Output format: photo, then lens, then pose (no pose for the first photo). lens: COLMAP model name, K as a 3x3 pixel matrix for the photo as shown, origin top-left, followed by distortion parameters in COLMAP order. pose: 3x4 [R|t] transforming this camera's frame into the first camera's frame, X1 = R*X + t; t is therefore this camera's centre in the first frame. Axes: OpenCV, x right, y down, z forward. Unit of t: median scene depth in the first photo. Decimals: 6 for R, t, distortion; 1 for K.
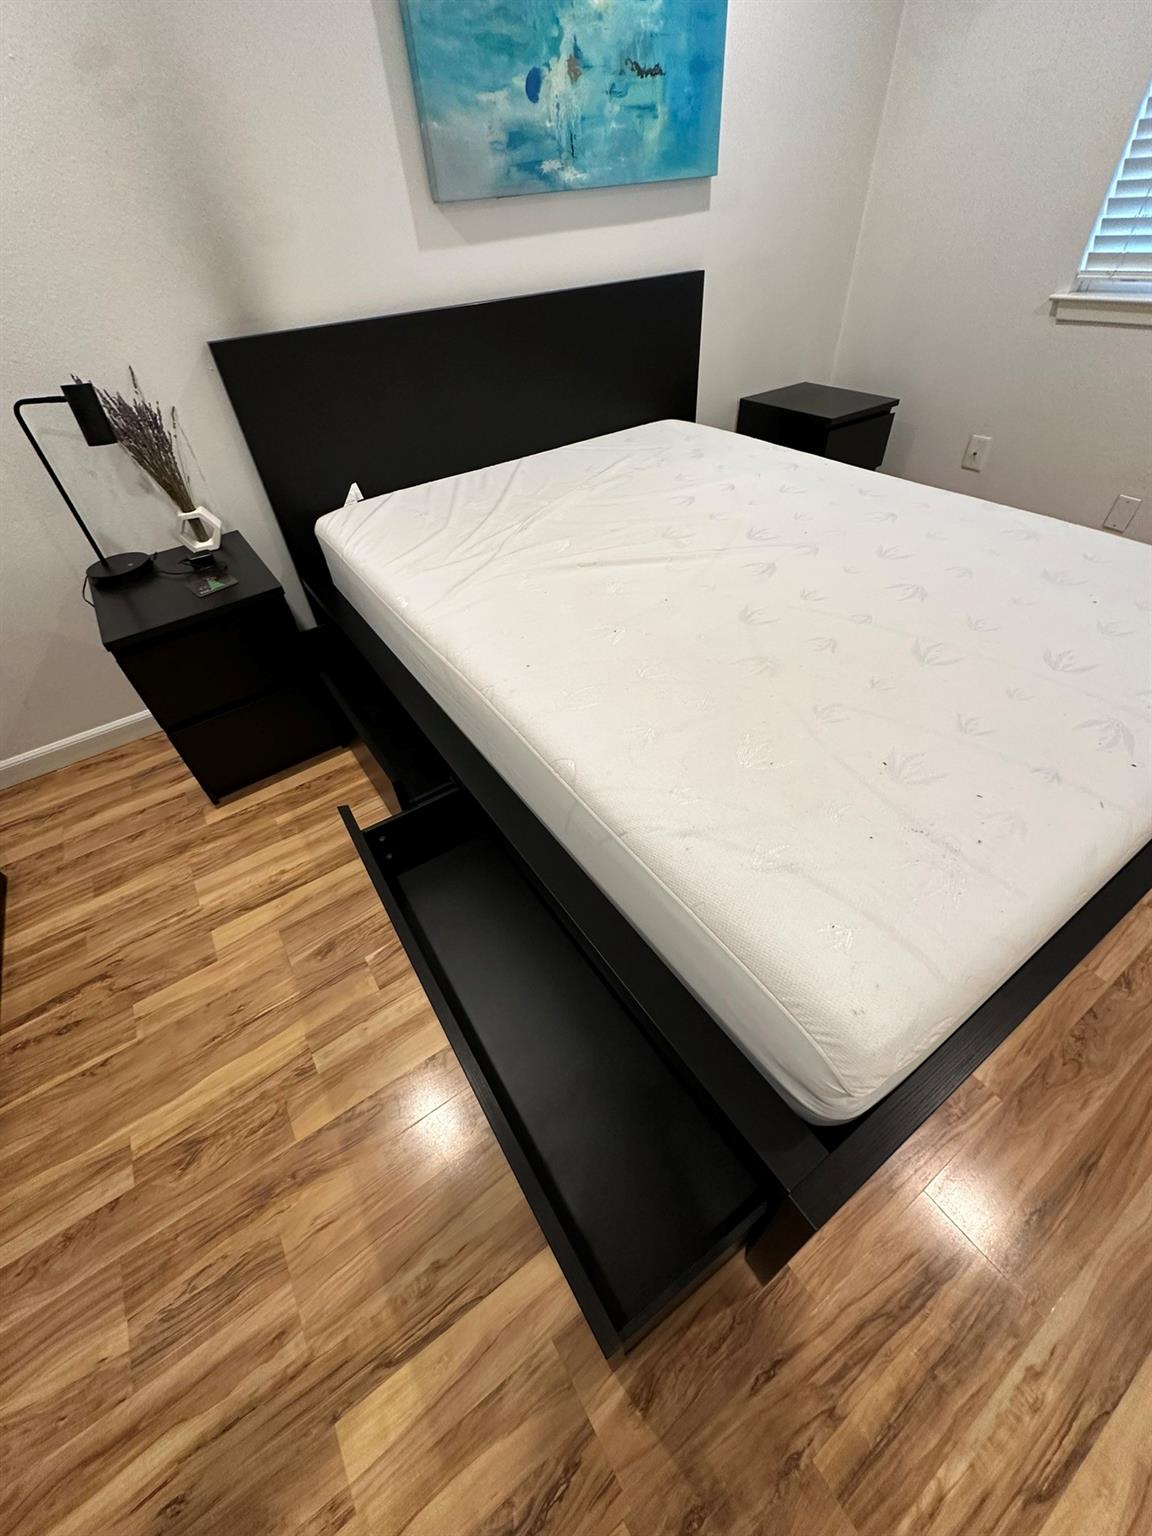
lens RADIAL K [[611.1, 0, 574.2], [0, 611.1, 765.0], [0, 0, 1]] dist [-0.003750, 0.000700]
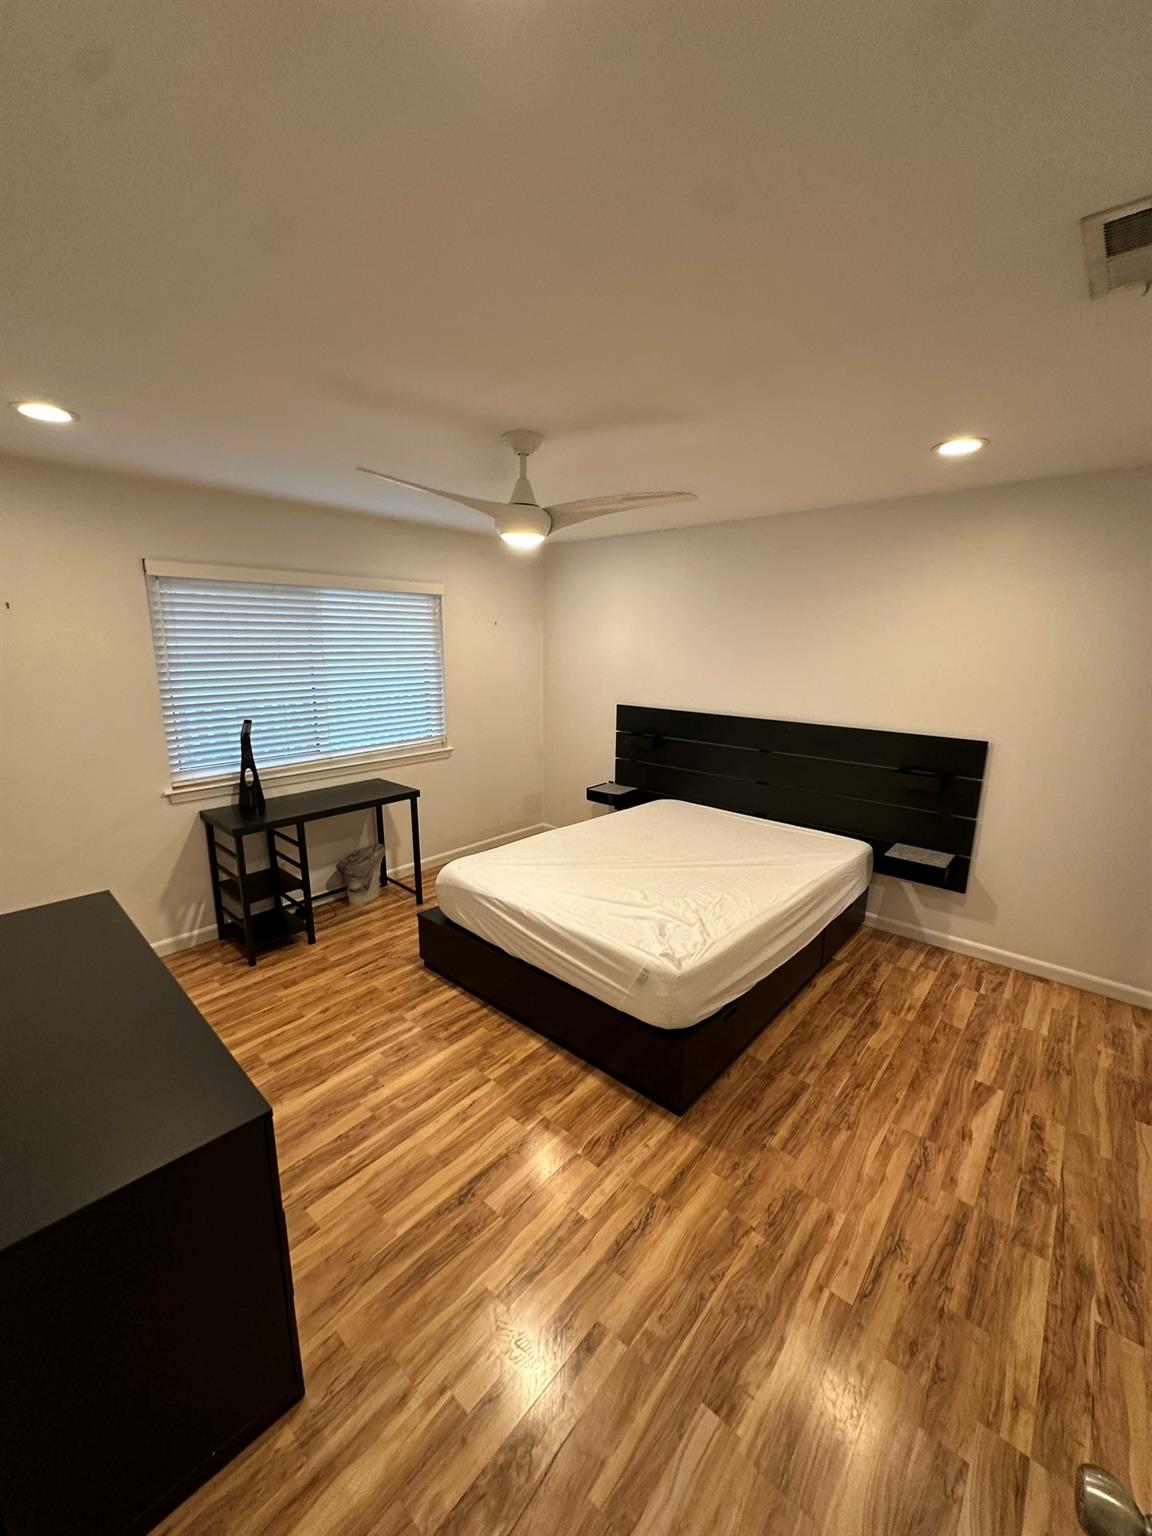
lens RADIAL K [[611.1, 0, 566.7], [0, 611.1, 768.5], [0, 0, 1]] dist [-0.003750, 0.000700]
pose [[0.964887, 0.007107, 0.262570, -0.656645], [0.132954, 0.848903, -0.511554, 0.239552], [-0.226532, 0.528501, 0.818150, -0.622168]]
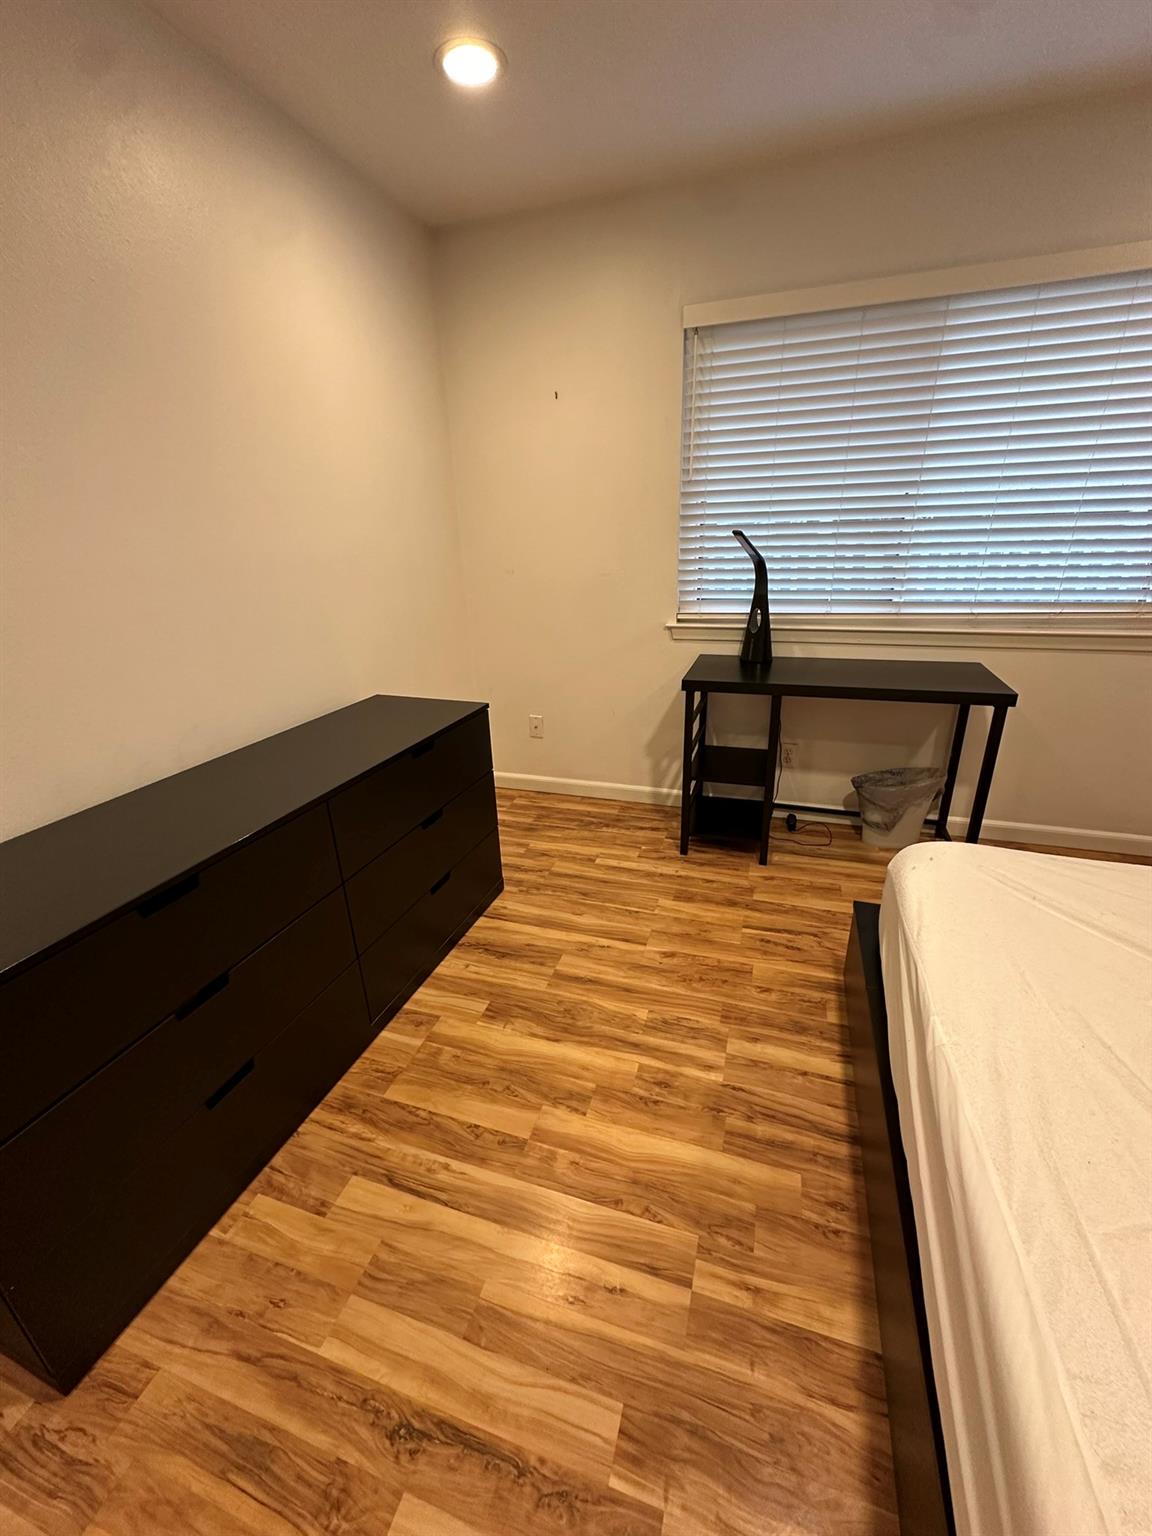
lens RADIAL K [[611.1, 0, 581.8], [0, 611.1, 764.4], [0, 0, 1]] dist [-0.003750, 0.000700]
pose [[0.624943, 0.320923, -0.711657, -0.210479], [-0.541645, 0.834731, -0.099223, -0.268740], [0.562199, 0.447474, 0.695485, 0.216730]]
